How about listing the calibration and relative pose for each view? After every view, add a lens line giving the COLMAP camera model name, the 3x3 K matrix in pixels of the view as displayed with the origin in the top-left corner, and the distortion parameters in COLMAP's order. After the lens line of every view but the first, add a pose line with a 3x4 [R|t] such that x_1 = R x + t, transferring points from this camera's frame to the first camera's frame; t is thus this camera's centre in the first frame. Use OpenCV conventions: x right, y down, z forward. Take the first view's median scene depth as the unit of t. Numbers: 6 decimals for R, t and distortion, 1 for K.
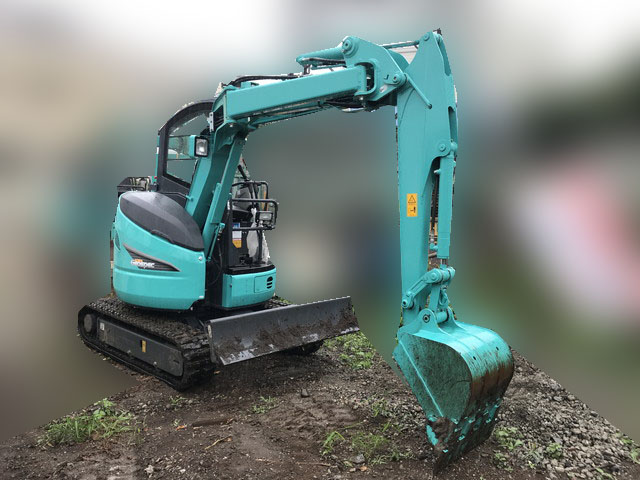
lens RADIAL K [[533.3, 0, 322.7], [0, 533.3, 241.3], [0, 0, 1]] dist [0.025509, -0.023199]
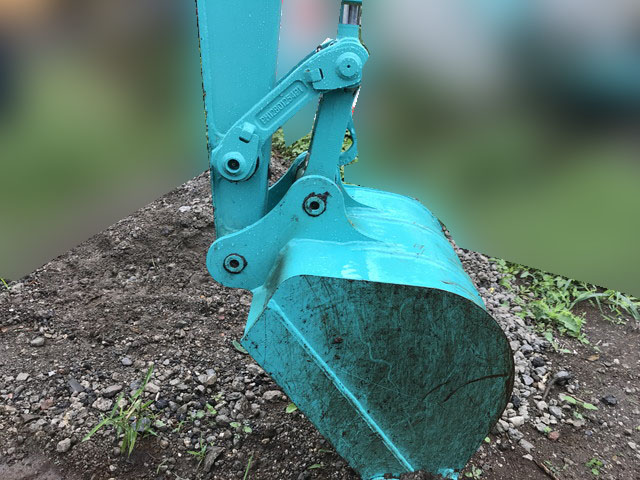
lens RADIAL K [[533.3, 0, 319.2], [0, 533.3, 237.5], [0, 0, 1]] dist [0.025509, -0.023199]
pose [[0.745552, -0.241157, 0.621286, -0.007821], [0.006107, 0.934668, 0.355470, 0.051690], [-0.666420, -0.261228, 0.698316, 0.805864]]
